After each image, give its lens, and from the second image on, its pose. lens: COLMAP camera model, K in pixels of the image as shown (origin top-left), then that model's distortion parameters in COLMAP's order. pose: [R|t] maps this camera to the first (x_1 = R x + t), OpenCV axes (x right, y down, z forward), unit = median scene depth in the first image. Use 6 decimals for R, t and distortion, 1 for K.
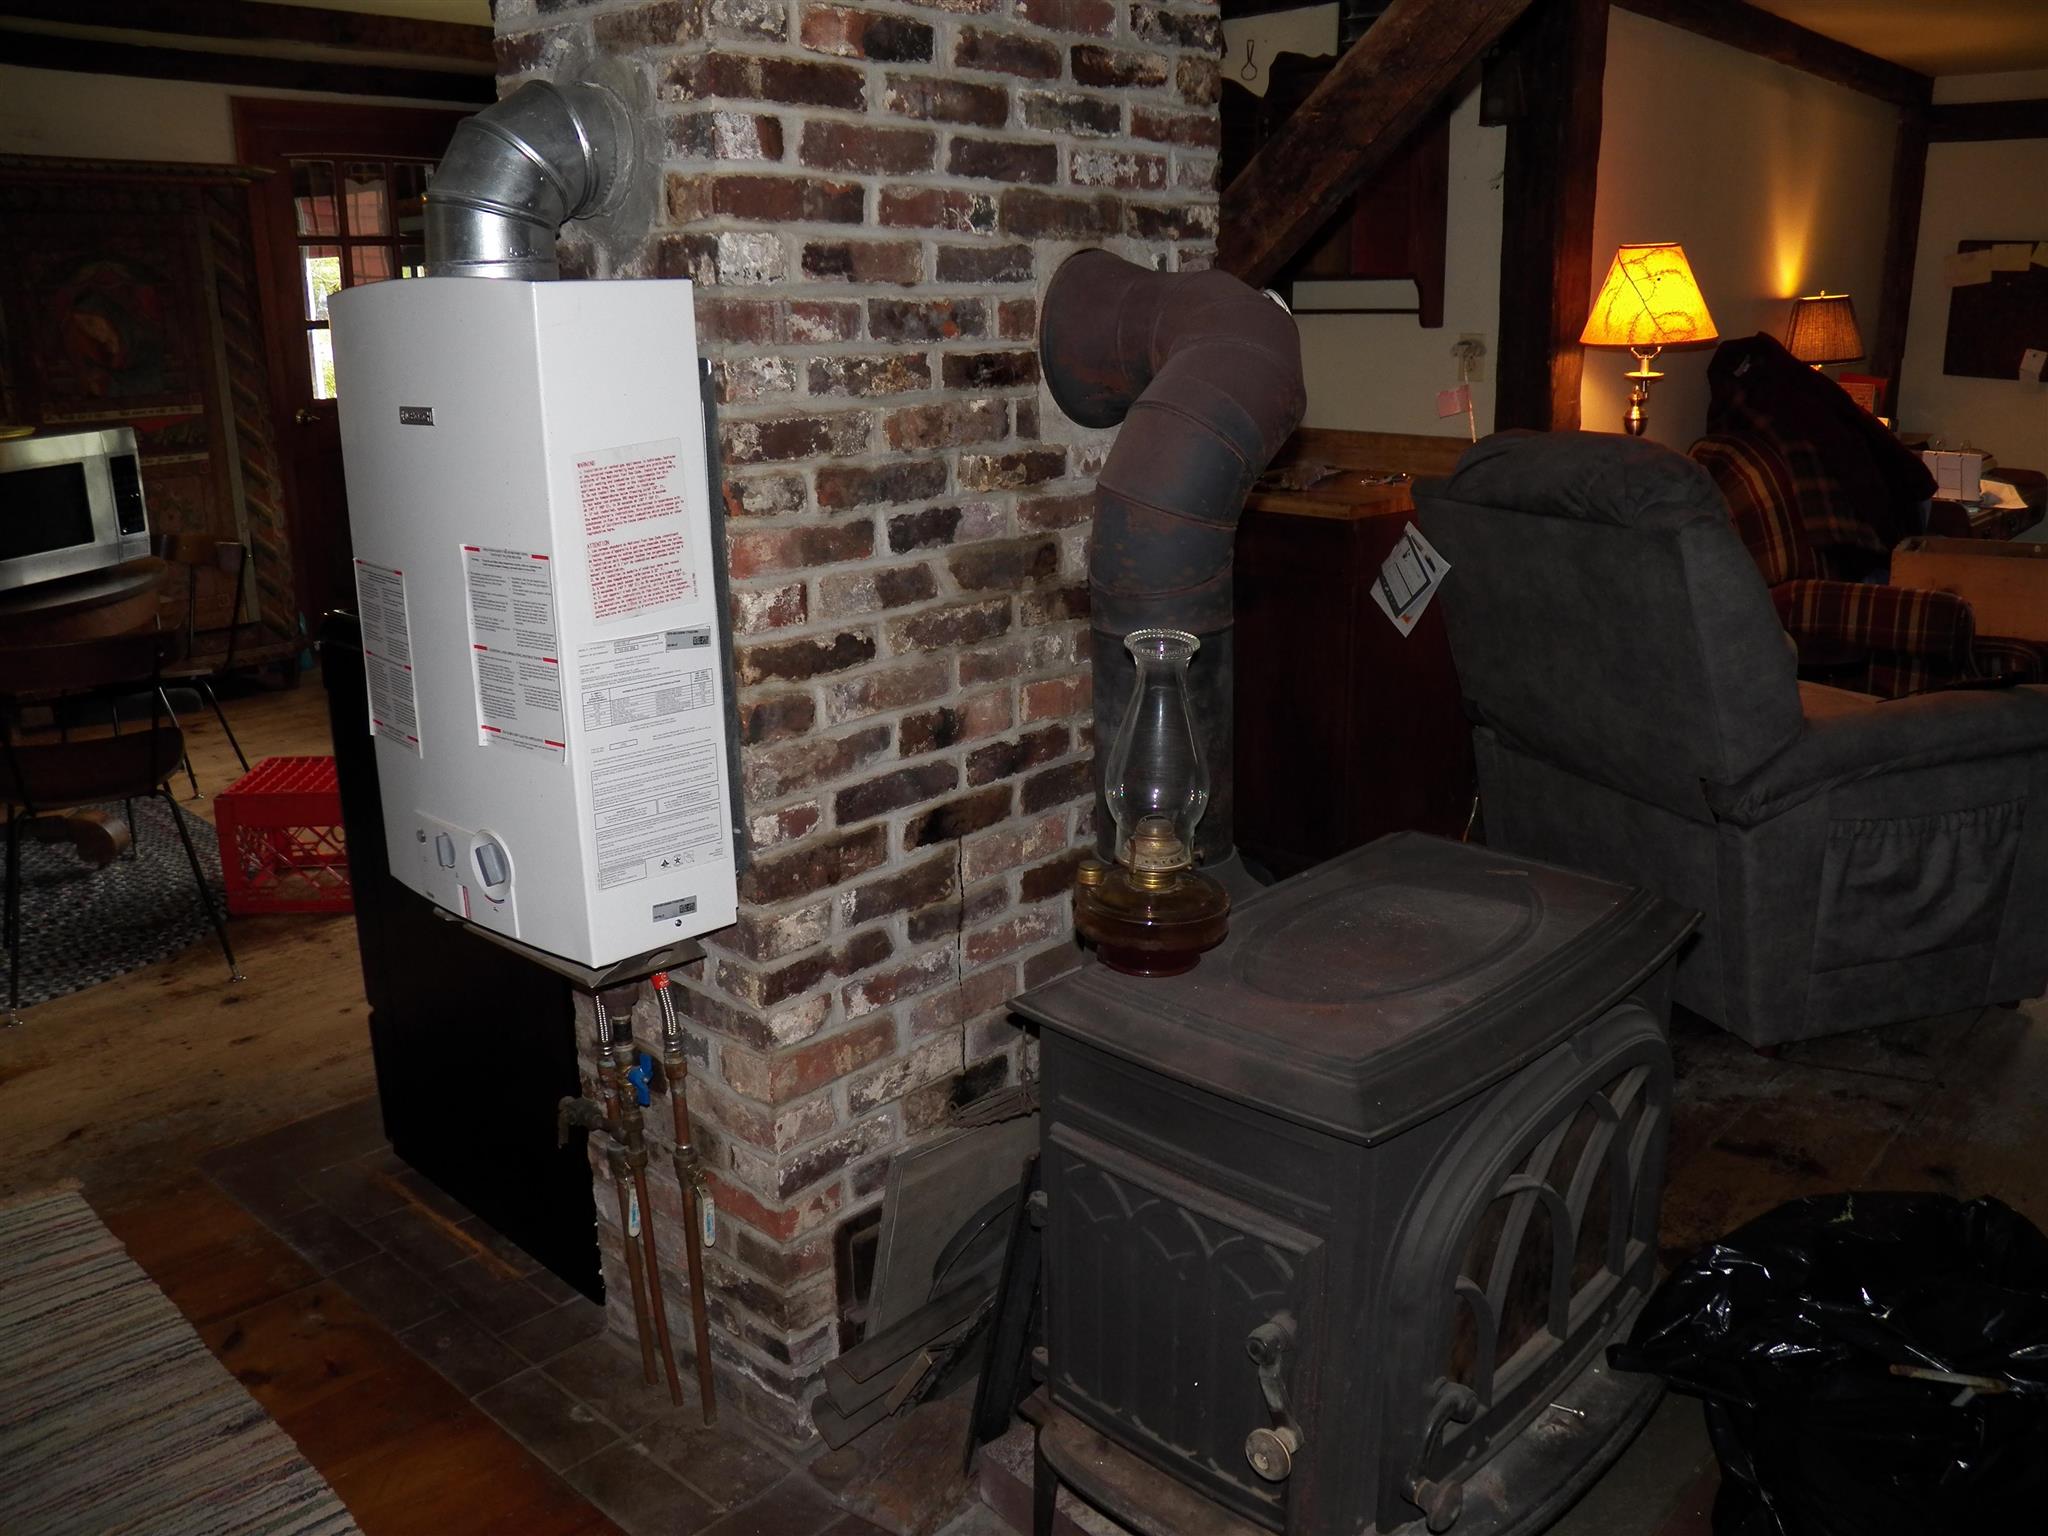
lens RADIAL K [[1693.4, 0, 1026.3], [0, 1693.4, 772.9], [0, 0, 1]] dist [-0.112235, 0.049021]
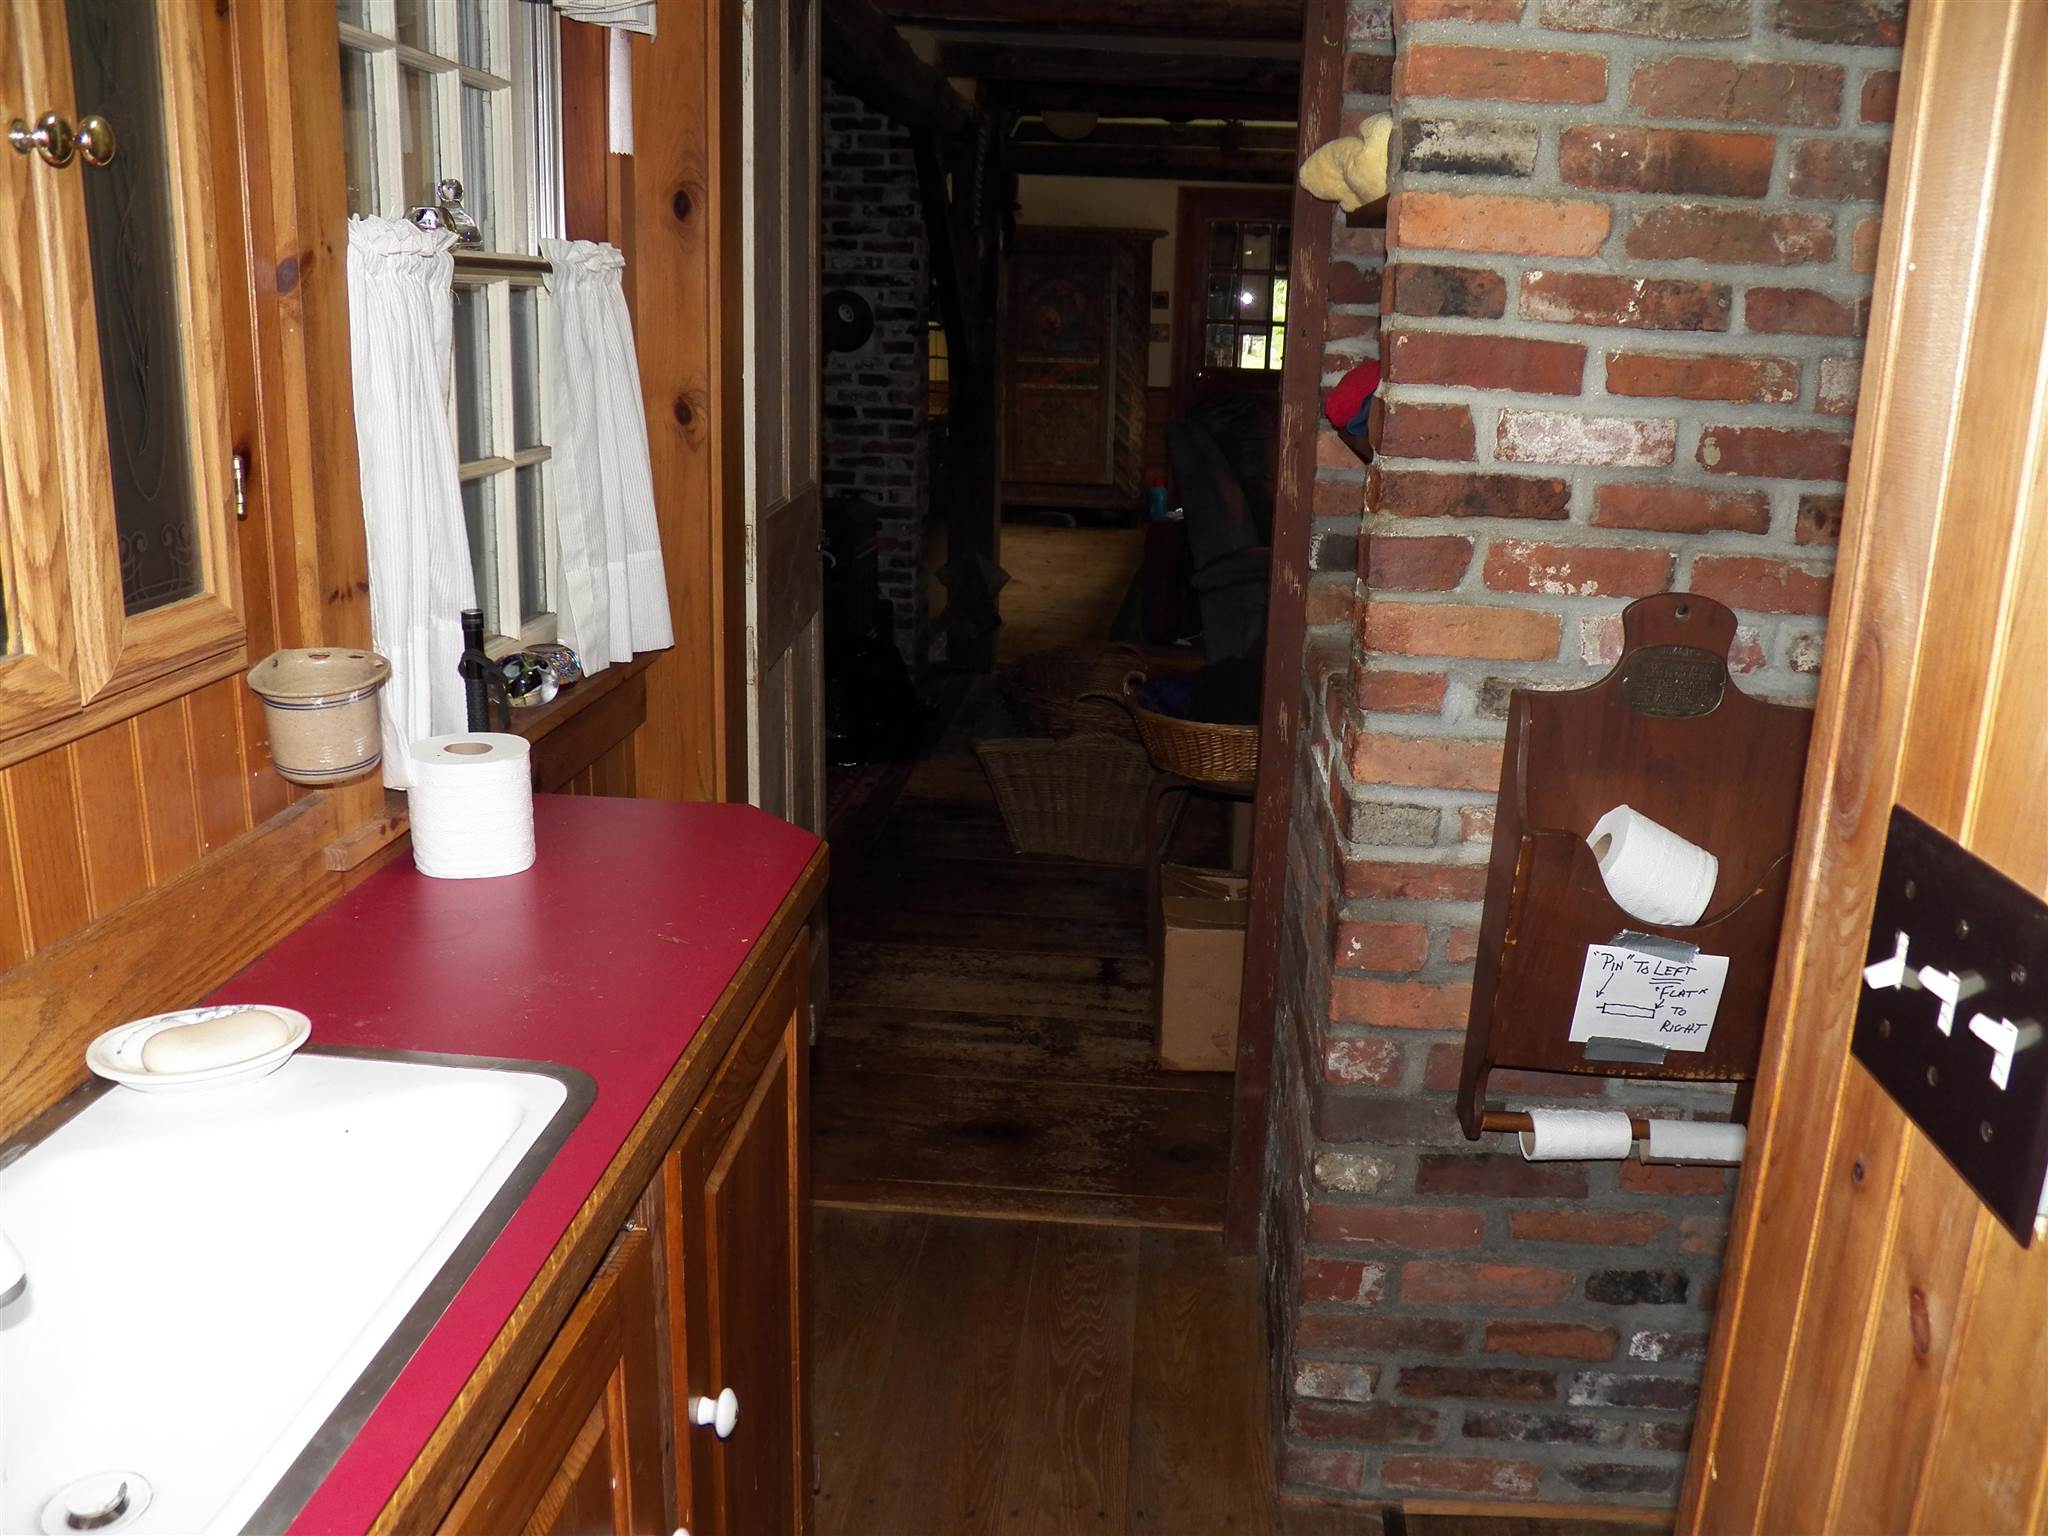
lens RADIAL K [[1693.4, 0, 1025.5], [0, 1693.4, 766.5], [0, 0, 1]] dist [-0.112235, 0.049021]
pose [[0.604912, 0.232409, -0.761621, 2.549496], [-0.243899, 0.964566, 0.100623, 0.109298], [0.758020, 0.124890, 0.640162, -0.497466]]
